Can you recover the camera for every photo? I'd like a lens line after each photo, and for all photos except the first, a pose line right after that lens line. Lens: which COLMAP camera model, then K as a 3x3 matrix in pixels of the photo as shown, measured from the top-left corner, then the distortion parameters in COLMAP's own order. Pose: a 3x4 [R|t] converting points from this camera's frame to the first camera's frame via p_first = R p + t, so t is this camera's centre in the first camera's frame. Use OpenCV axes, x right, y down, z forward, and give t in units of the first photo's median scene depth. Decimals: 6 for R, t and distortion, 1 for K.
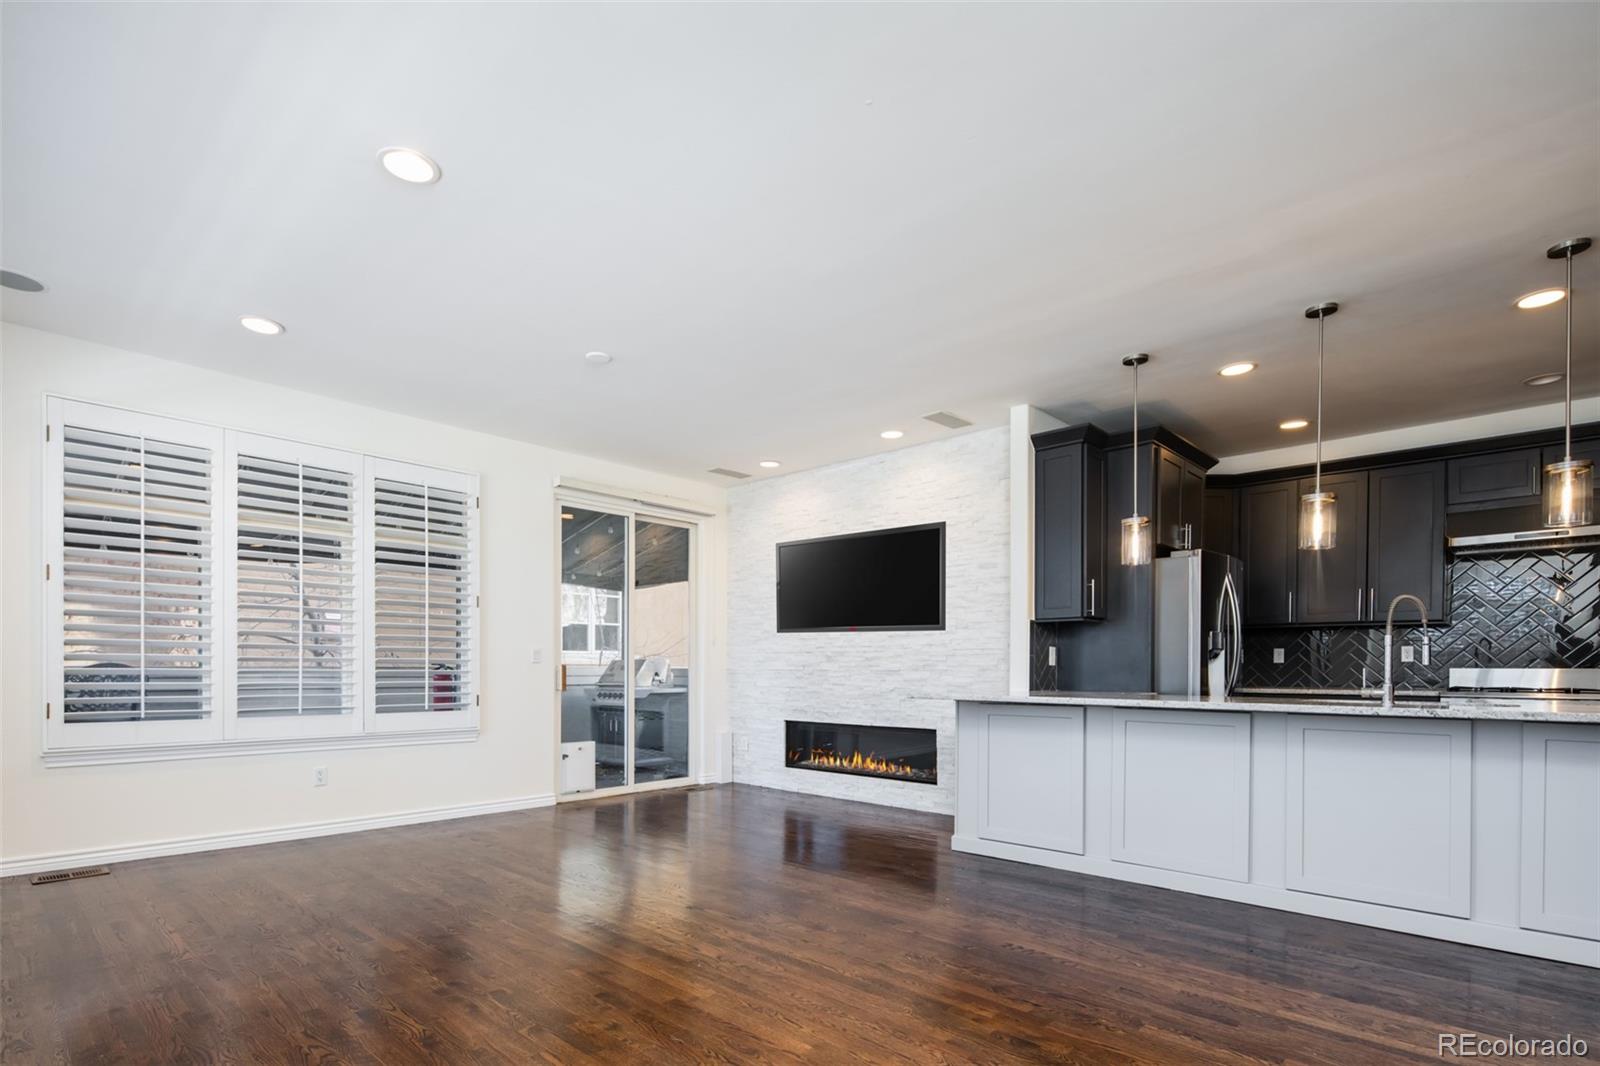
lens RADIAL K [[788.8, 0, 782.3], [0, 788.8, 673.8], [0, 0, 1]] dist [0.002235, 0.000089]
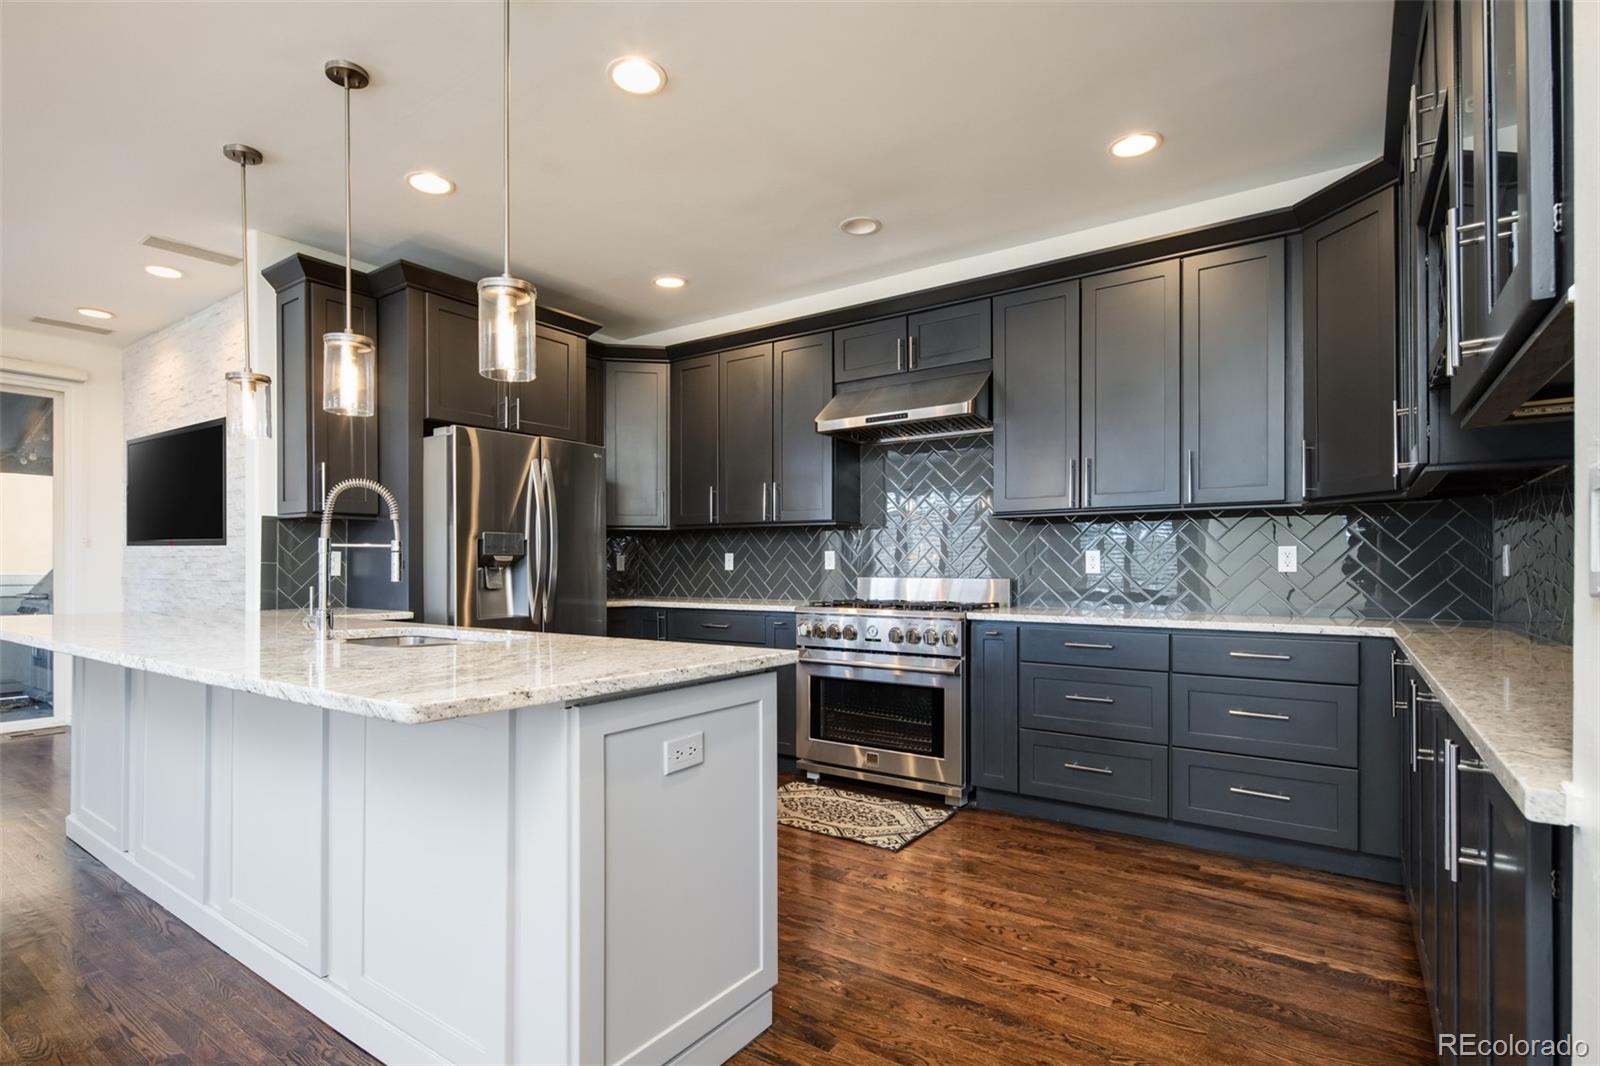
lens RADIAL K [[783.1, 0, 786.2], [0, 783.1, 565.5], [0, 0, 1]] dist [-0.000227, -0.000428]
pose [[0.989000, -0.001287, 0.147912, 0.575655], [0.002962, 0.999934, -0.011109, -0.009360], [-0.147888, 0.011425, 0.988938, 0.157368]]
